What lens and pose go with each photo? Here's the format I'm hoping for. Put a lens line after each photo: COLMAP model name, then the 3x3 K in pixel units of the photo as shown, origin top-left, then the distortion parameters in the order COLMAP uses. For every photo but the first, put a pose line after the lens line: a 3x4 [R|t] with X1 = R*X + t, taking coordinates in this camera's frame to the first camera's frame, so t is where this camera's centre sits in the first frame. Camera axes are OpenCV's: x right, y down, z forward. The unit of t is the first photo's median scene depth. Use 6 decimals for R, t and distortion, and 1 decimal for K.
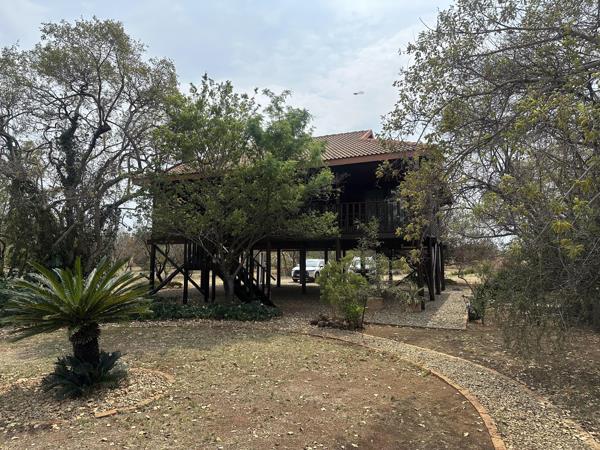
lens RADIAL K [[426.1, 0, 300.0], [0, 426.1, 225.4], [0, 0, 1]] dist [0.006507, -0.003705]
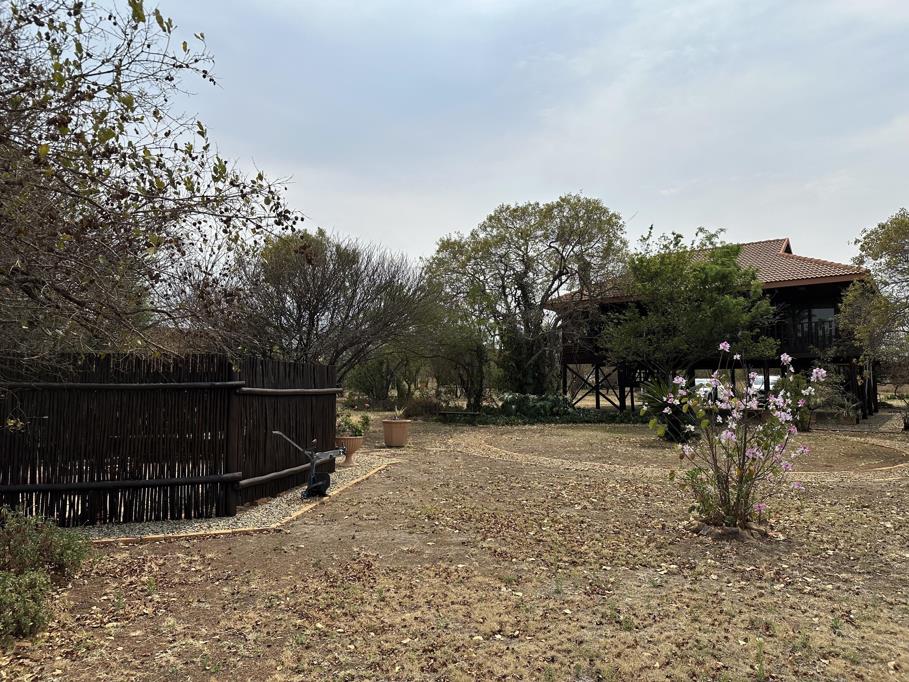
lens RADIAL K [[645.5, 0, 454.3], [0, 645.5, 341.3], [0, 0, 1]] dist [0.006507, -0.003705]
pose [[0.969703, -0.012864, -0.243948, -0.298928], [0.017632, 0.999694, 0.017372, -0.057660], [0.243650, -0.021146, 0.969633, -0.832045]]
